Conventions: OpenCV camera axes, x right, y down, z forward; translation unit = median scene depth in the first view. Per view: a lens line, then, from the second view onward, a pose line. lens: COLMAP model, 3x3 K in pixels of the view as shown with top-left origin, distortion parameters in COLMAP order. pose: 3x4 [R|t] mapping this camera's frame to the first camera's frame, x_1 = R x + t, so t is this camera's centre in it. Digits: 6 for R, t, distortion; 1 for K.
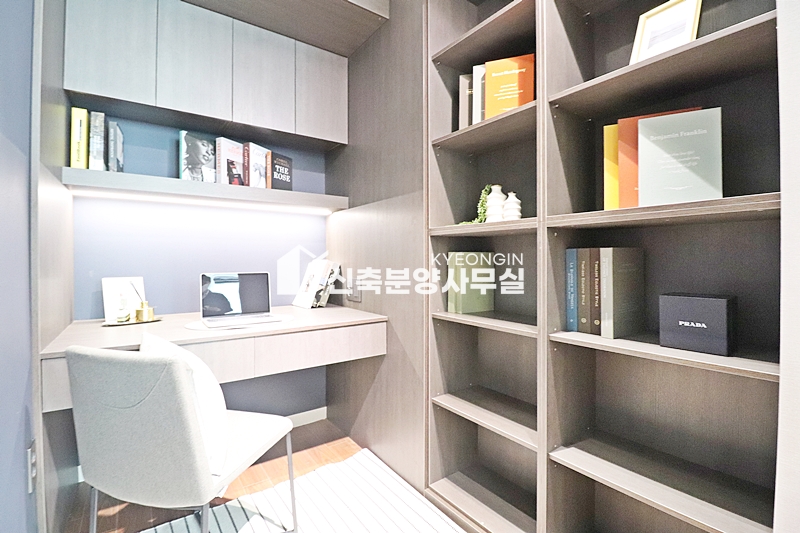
lens RADIAL K [[370.0, 0, 398.6], [0, 370.0, 260.7], [0, 0, 1]] dist [-0.012077, -0.001940]
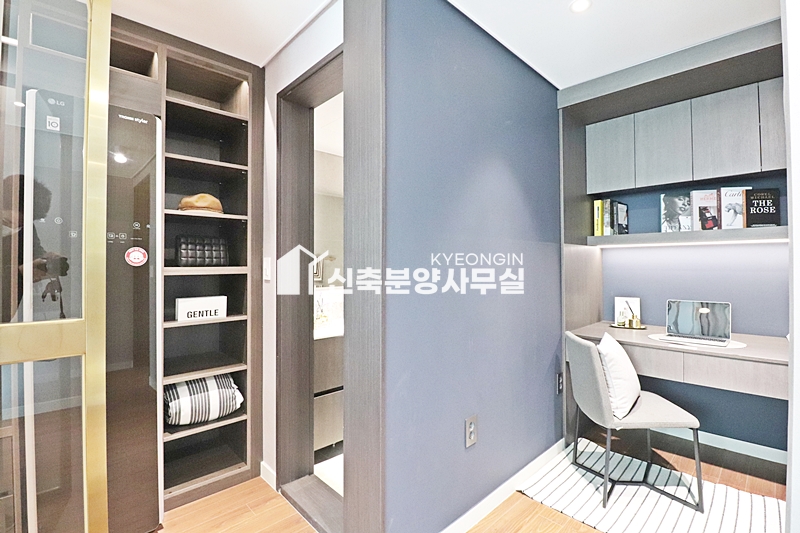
lens RADIAL K [[370.0, 0, 398.5], [0, 370.0, 264.5], [0, 0, 1]] dist [-0.012077, -0.001940]
pose [[0.133335, -0.007304, -0.991044, 0.627150], [0.005210, 0.999964, -0.006668, -0.083816], [0.991057, -0.004274, 0.133368, -0.158508]]
